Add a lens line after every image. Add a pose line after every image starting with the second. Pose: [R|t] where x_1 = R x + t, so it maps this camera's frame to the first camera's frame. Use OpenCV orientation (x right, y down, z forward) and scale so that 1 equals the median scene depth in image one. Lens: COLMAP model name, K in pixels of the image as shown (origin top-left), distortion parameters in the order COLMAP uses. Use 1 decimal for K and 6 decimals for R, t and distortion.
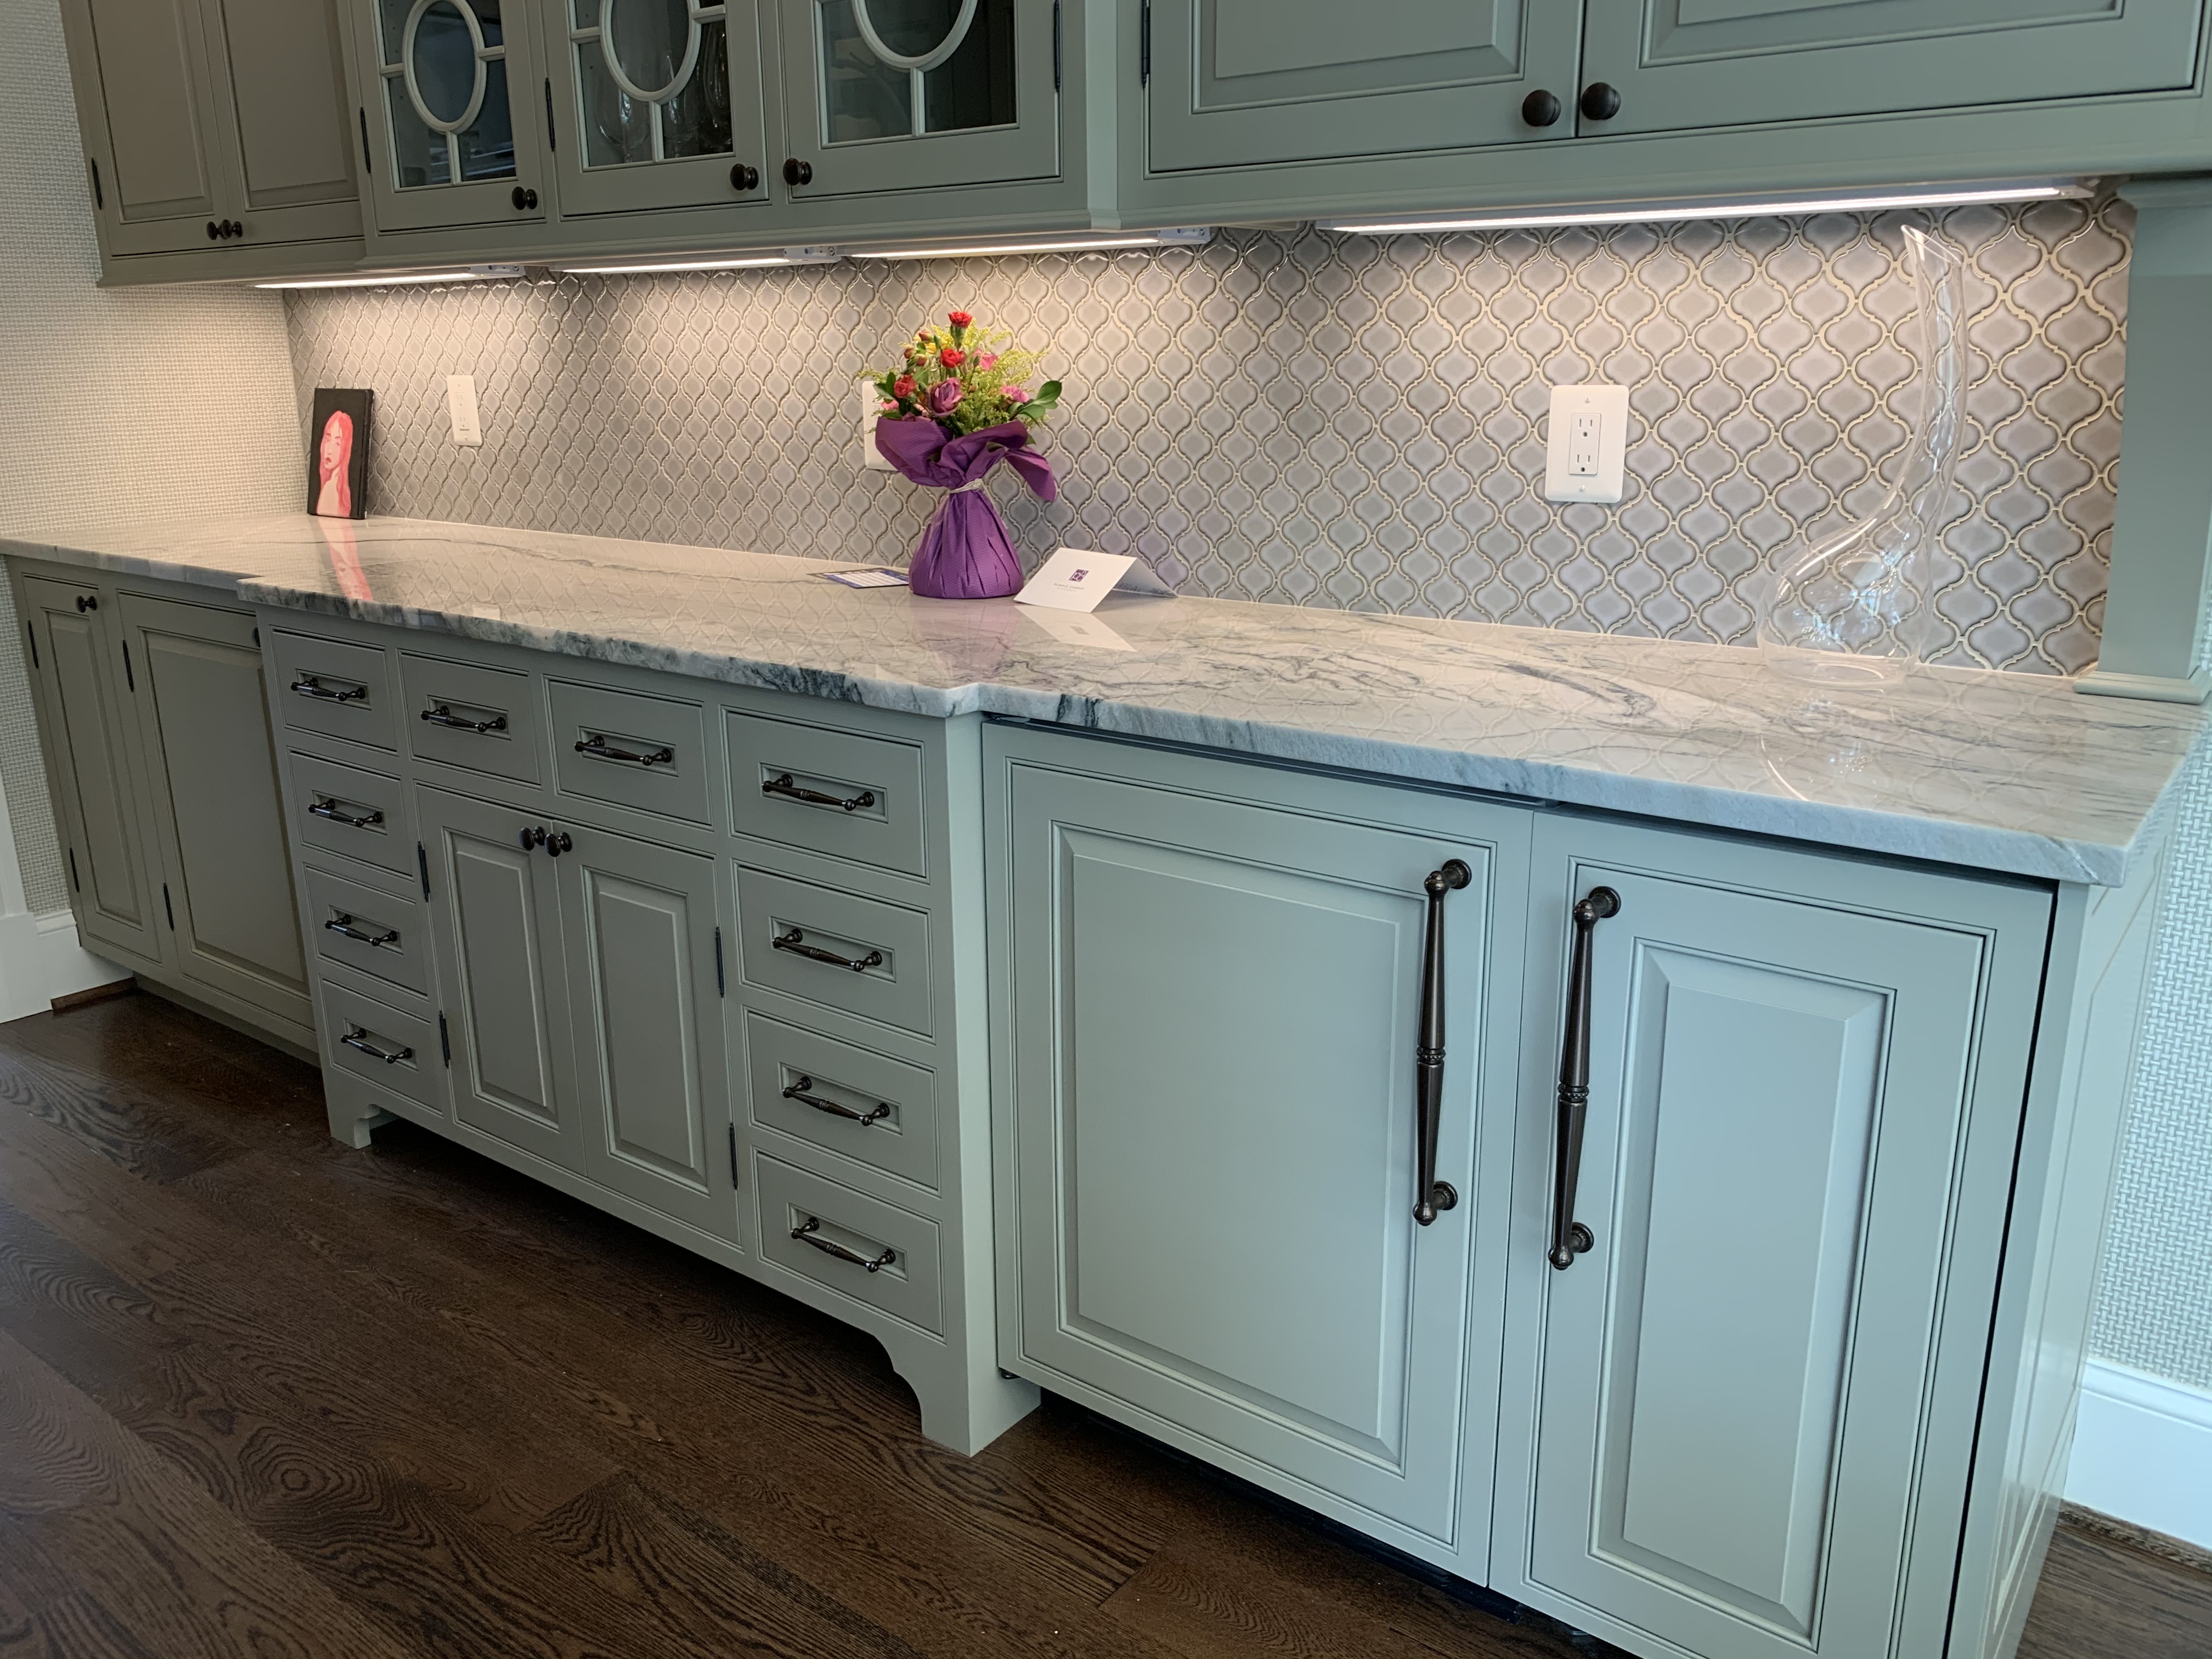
lens RADIAL K [[1697.8, 0, 1092.6], [0, 1697.8, 818.2], [0, 0, 1]] dist [0.007856, -0.010766]
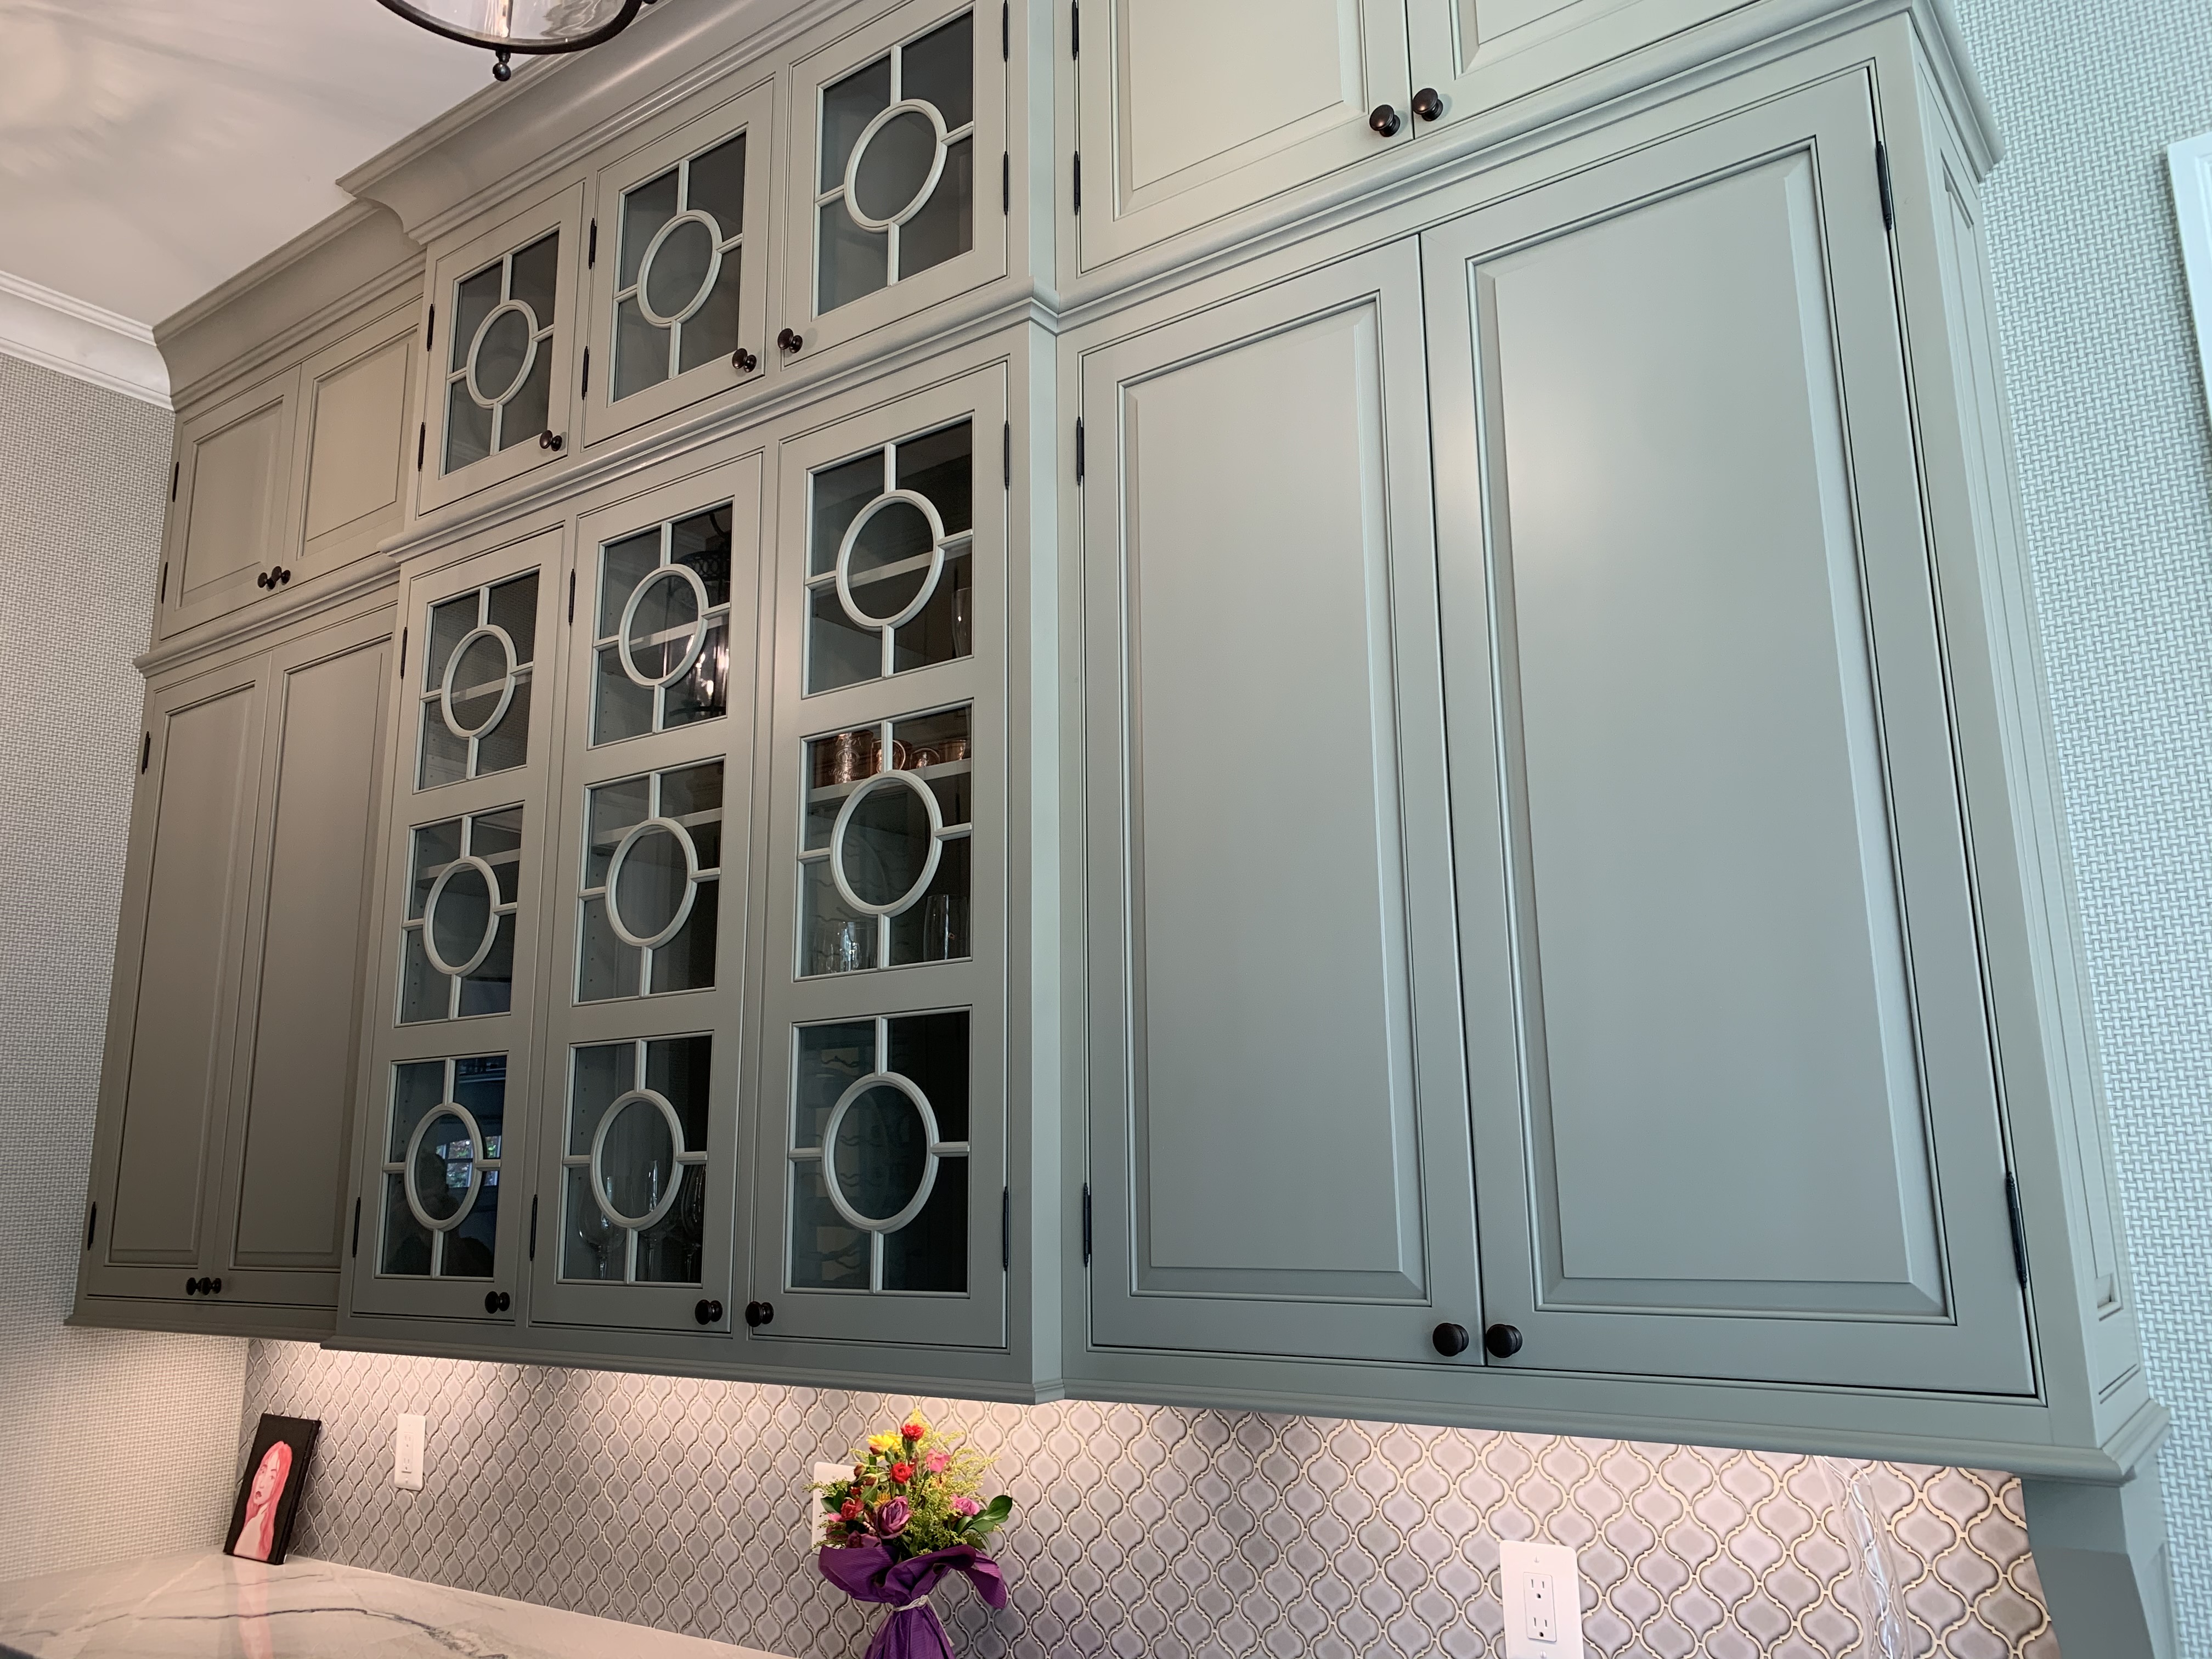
lens RADIAL K [[1697.8, 0, 1121.2], [0, 1697.8, 821.5], [0, 0, 1]] dist [0.007856, -0.010766]
pose [[0.999646, 0.001492, 0.026546, 0.018590], [0.011465, 0.876630, -0.481028, -0.126443], [-0.023989, 0.481162, 0.876303, -0.059768]]
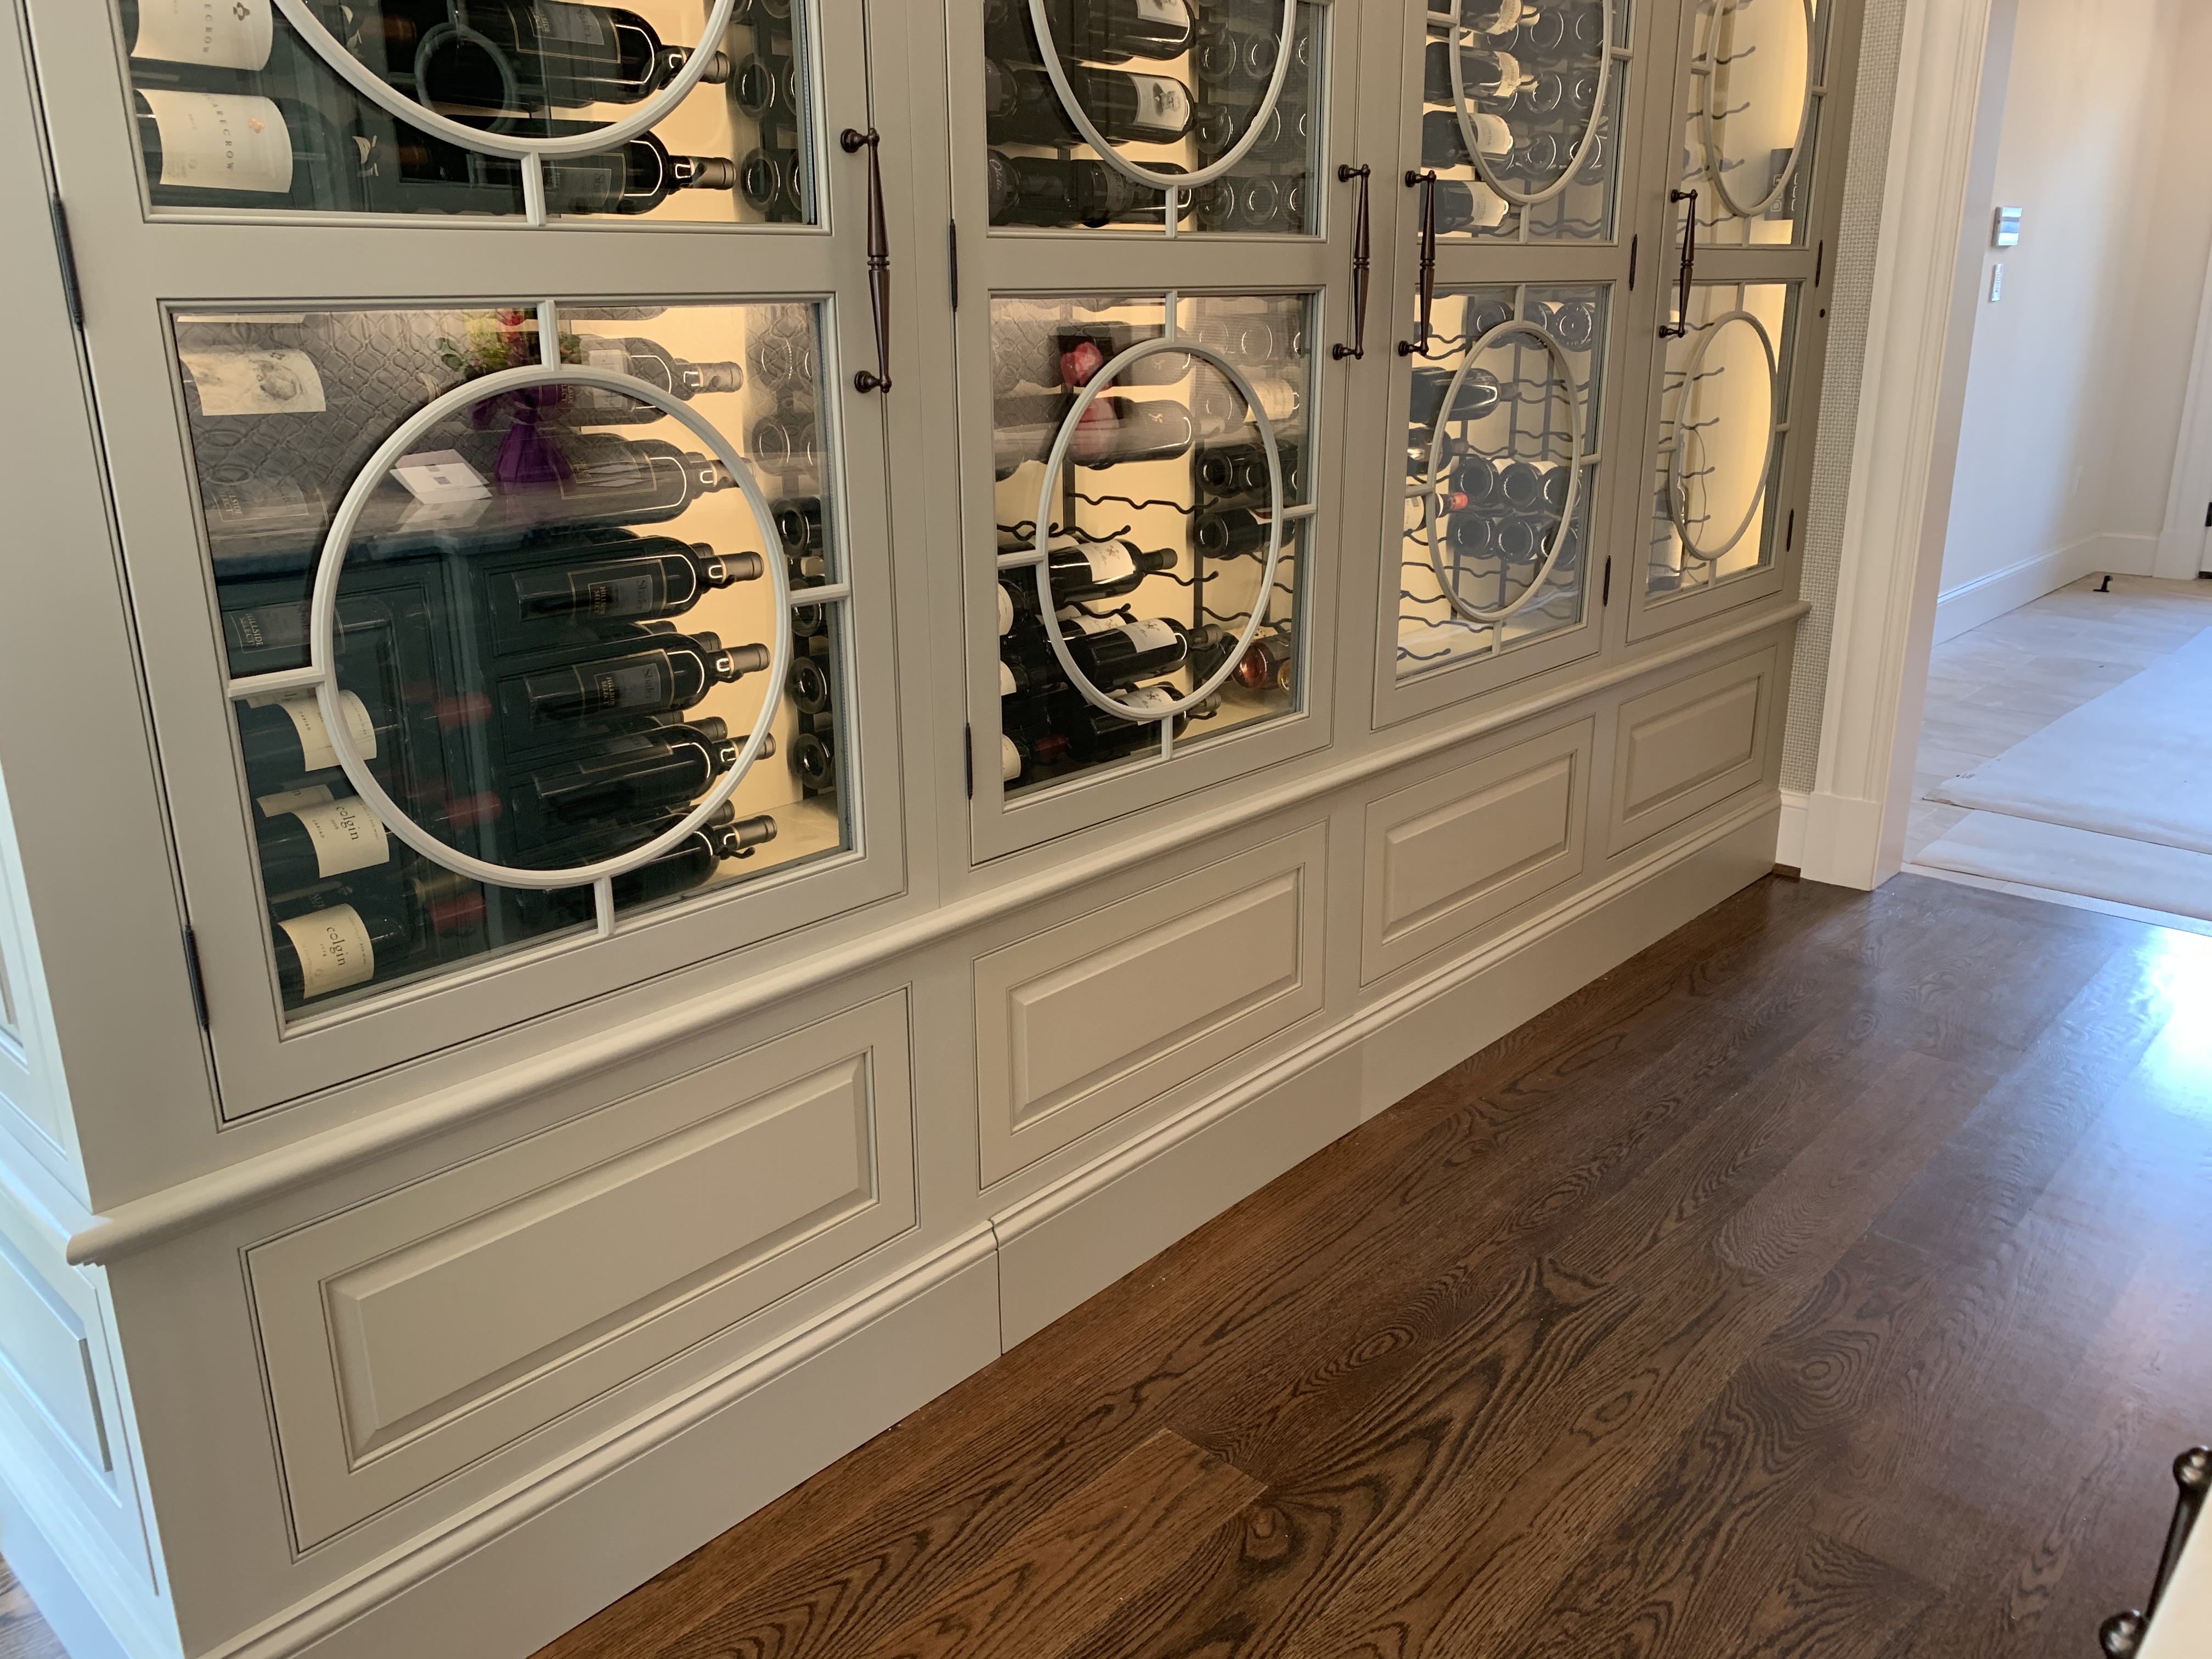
lens RADIAL K [[1697.8, 0, 1104.7], [0, 1697.8, 825.6], [0, 0, 1]] dist [0.007856, -0.010766]
pose [[-0.085527, 0.306462, -0.948033, 1.598064], [-0.267543, 0.909508, 0.318145, -0.478910], [0.959743, 0.280850, 0.004204, 1.560982]]
